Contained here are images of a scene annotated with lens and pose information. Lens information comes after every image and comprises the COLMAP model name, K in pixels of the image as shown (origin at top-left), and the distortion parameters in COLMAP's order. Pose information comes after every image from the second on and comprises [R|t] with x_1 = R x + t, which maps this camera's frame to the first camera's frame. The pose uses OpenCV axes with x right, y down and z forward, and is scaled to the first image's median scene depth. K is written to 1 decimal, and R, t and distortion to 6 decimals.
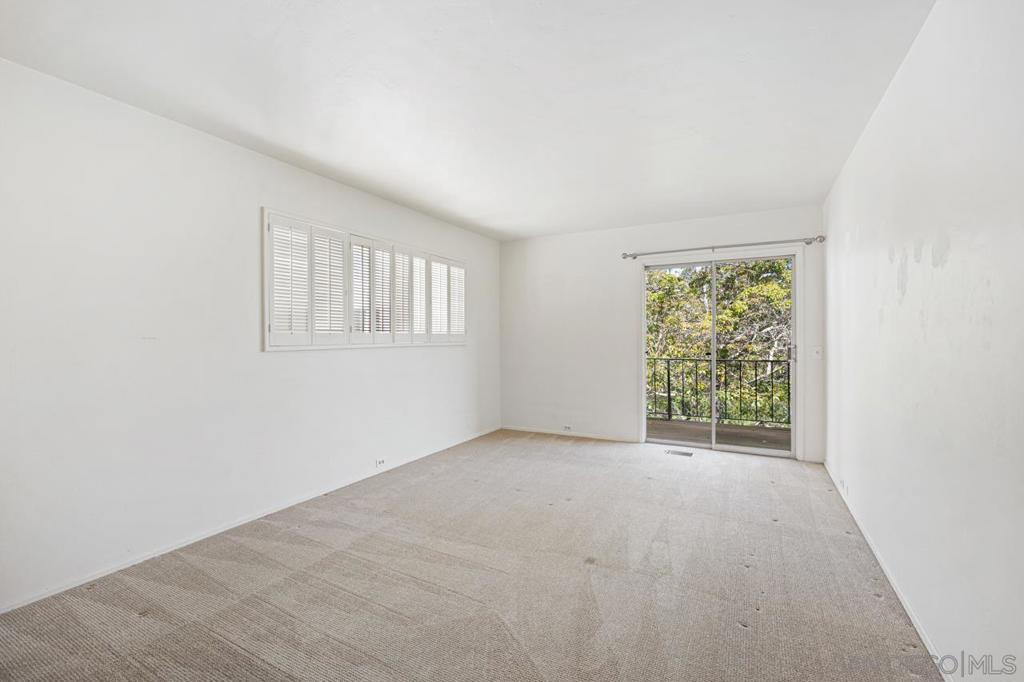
lens RADIAL K [[447.9, 0, 512.0], [0, 447.9, 341.0], [0, 0, 1]] dist [-0.000471, 0.000155]
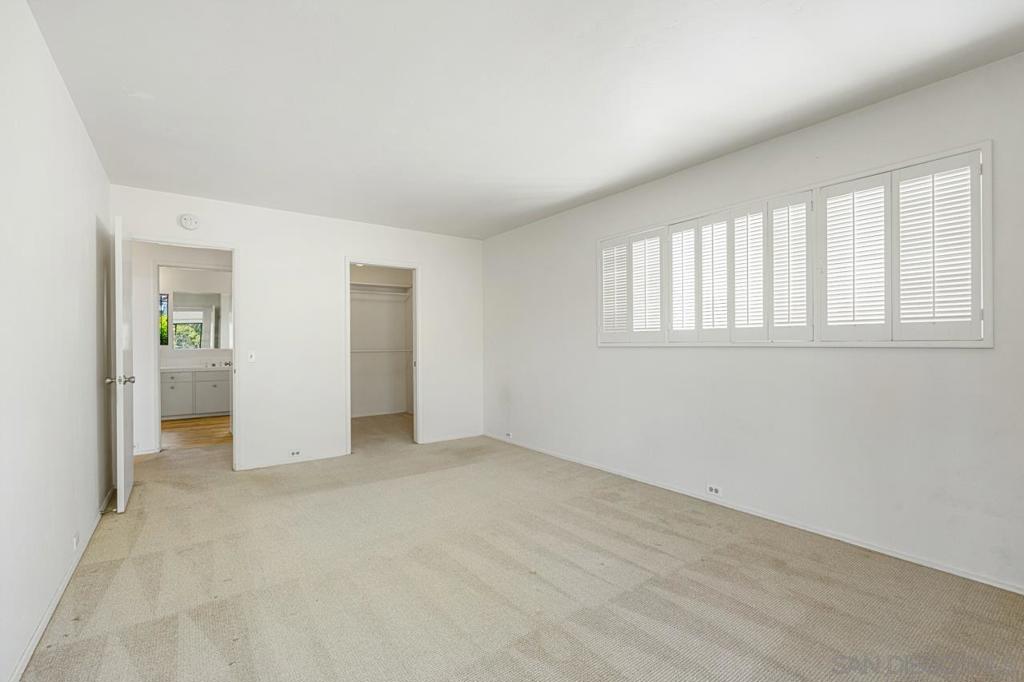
lens RADIAL K [[447.9, 0, 512.0], [0, 447.9, 341.0], [0, 0, 1]] dist [-0.000471, 0.000155]
pose [[-0.408633, 0.016006, -0.912558, 0.495607], [0.013367, 0.999844, 0.011551, -0.007747], [0.912601, -0.007478, -0.408783, 0.848912]]
